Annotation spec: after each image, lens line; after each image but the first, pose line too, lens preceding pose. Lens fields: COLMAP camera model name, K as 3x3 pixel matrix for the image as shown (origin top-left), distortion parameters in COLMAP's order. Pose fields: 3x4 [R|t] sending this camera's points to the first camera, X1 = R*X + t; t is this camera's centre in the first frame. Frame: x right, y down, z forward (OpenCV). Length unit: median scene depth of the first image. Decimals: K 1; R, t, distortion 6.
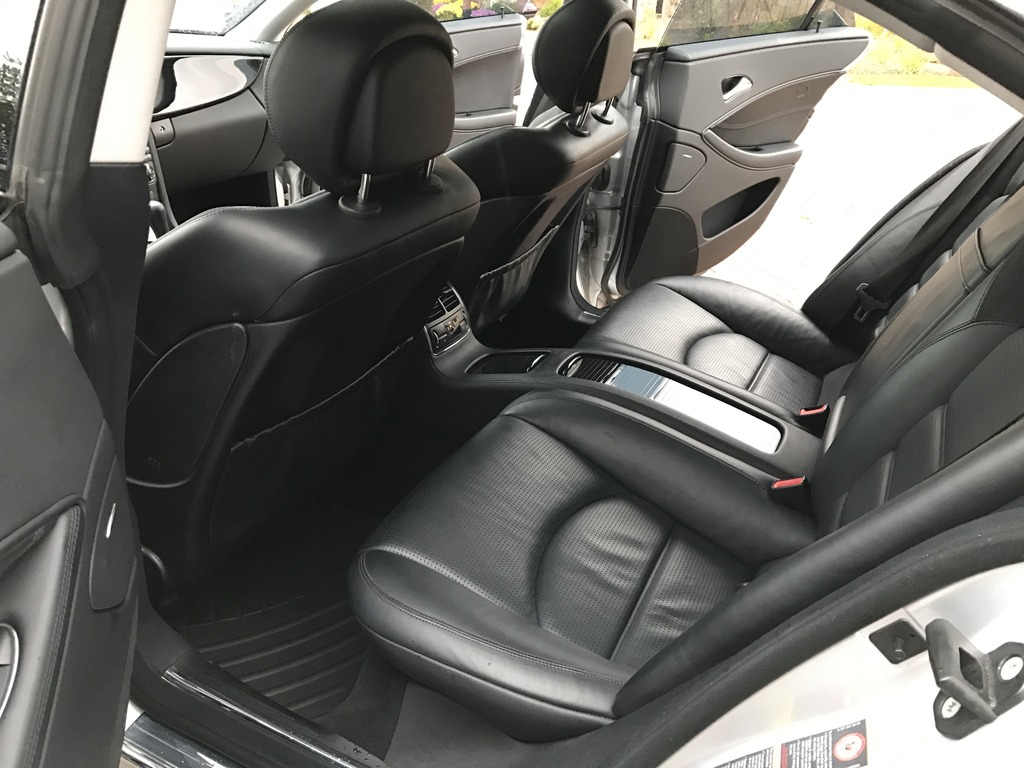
lens RADIAL K [[888.0, 0, 512.0], [0, 888.0, 384.0], [0, 0, 1]] dist [-0.002603, 0.001209]
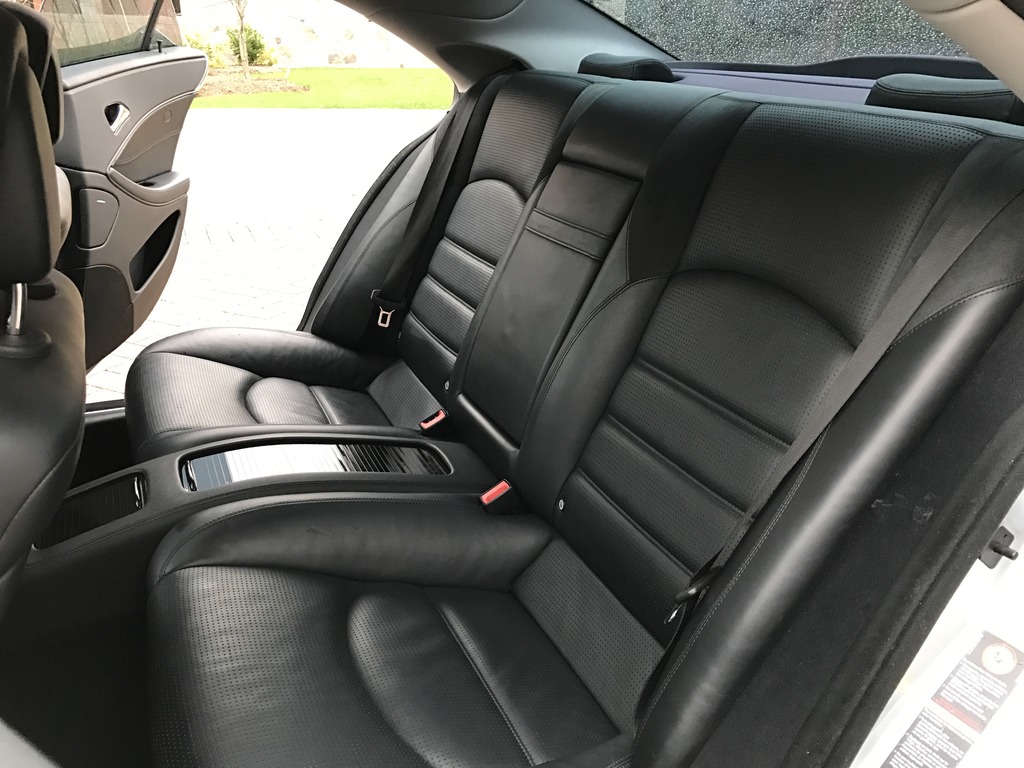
lens RADIAL K [[847.3, 0, 500.0], [0, 847.3, 378.8], [0, 0, 1]] dist [0.057273, -0.099301]
pose [[0.625541, -0.311839, 0.715161, -0.199061], [0.330438, 0.936268, 0.119221, -0.073051], [-0.706760, 0.161738, 0.688717, 0.209385]]
